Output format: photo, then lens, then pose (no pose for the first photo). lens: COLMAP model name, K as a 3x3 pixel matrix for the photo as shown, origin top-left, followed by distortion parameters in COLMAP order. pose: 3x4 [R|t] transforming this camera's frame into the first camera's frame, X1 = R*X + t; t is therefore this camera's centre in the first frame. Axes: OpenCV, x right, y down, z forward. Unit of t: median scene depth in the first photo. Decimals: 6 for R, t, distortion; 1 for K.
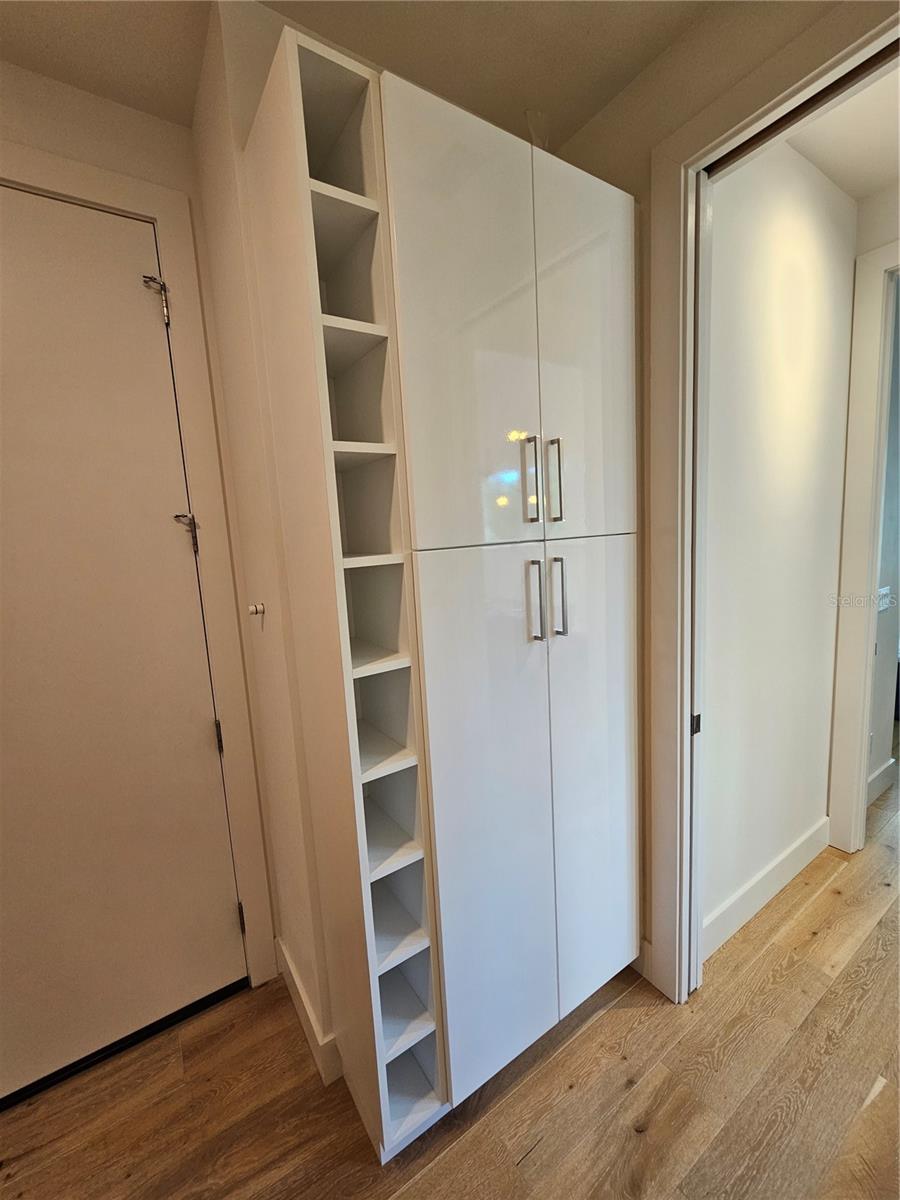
lens RADIAL K [[493.4, 0, 449.6], [0, 493.4, 599.1], [0, 0, 1]] dist [-0.002044, -0.000349]
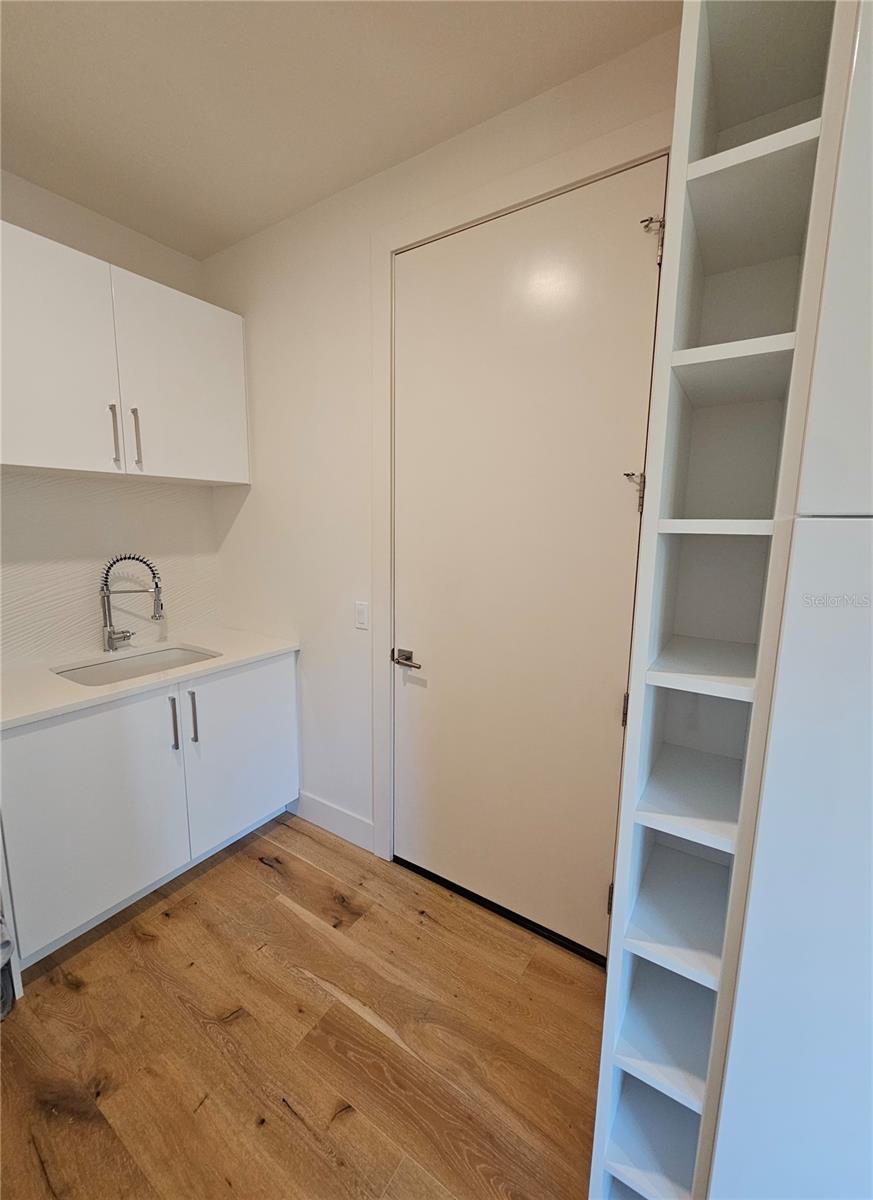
lens RADIAL K [[497.6, 0, 431.1], [0, 497.6, 600.2], [0, 0, 1]] dist [-0.001579, -0.000240]
pose [[0.381207, 0.205276, -0.901412, 0.246504], [-0.160020, 0.974971, 0.154355, -0.017720], [0.910535, 0.085402, 0.404514, 0.292851]]
